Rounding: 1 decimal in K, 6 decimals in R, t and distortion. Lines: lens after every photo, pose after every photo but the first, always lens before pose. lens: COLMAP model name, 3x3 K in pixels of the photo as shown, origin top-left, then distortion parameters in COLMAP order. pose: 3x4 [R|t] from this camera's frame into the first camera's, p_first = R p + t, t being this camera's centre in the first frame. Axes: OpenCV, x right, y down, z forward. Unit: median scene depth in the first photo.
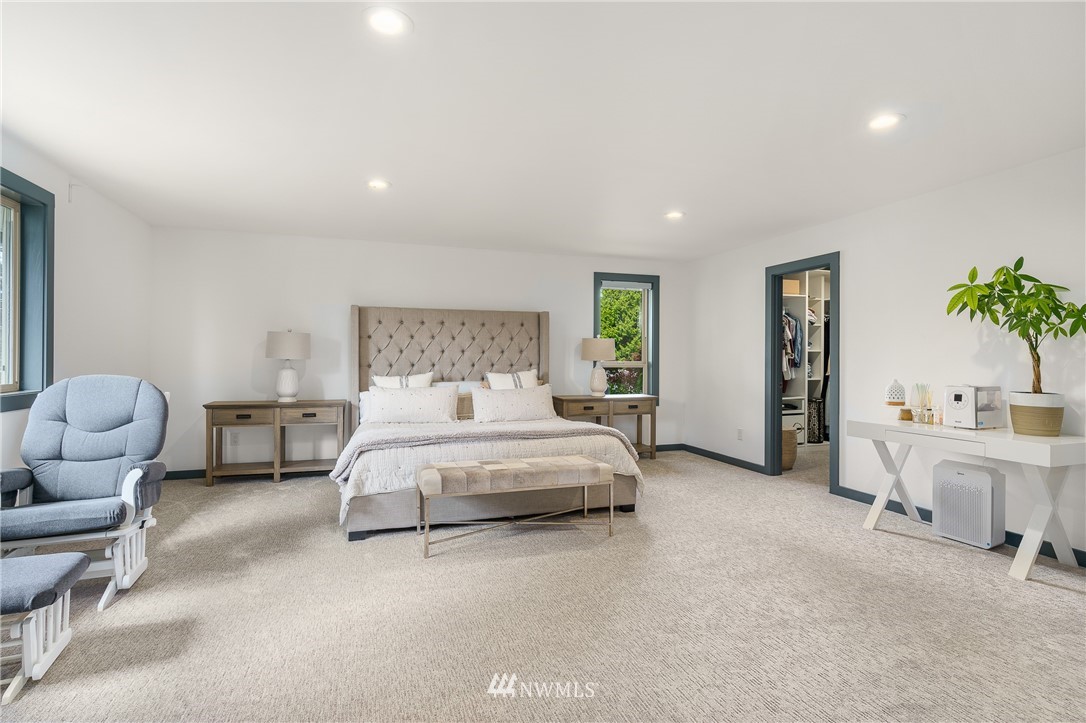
lens RADIAL K [[528.8, 0, 543.0], [0, 528.8, 361.5], [0, 0, 1]] dist [0.000558, 0.000146]
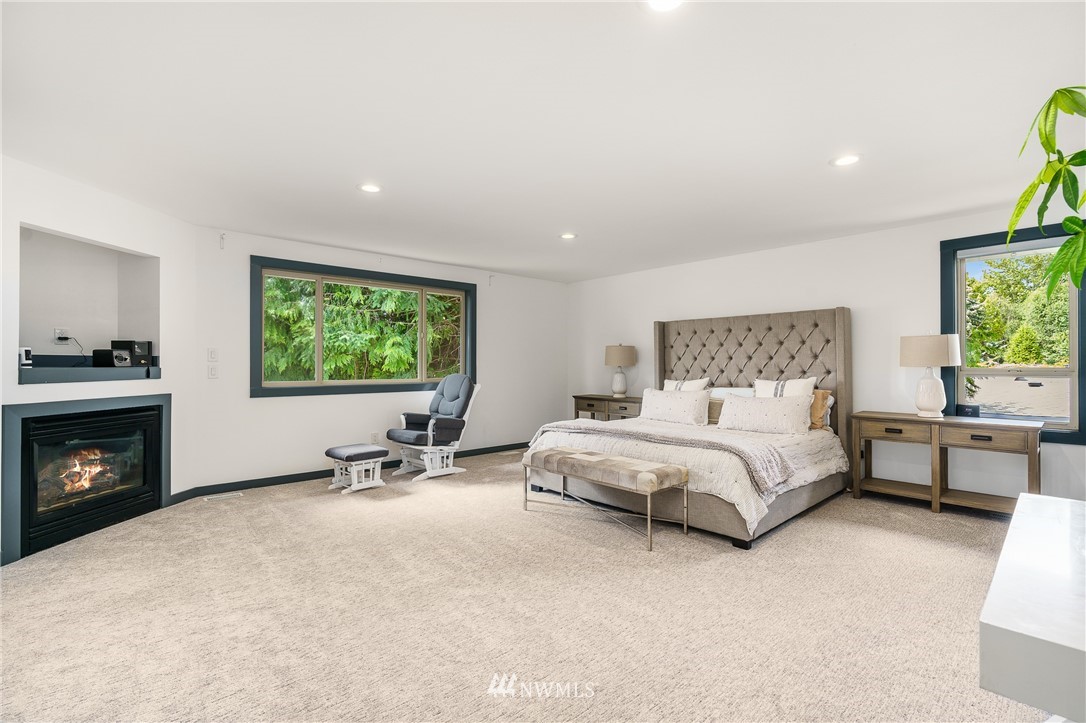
lens RADIAL K [[490.1, 0, 543.0], [0, 490.1, 361.5], [0, 0, 1]] dist [0.001619, 0.000144]
pose [[0.417365, -0.009479, -0.908690, 0.545344], [-0.000177, 0.999945, -0.010512, -0.002084], [0.908739, 0.004548, 0.417340, 0.282903]]
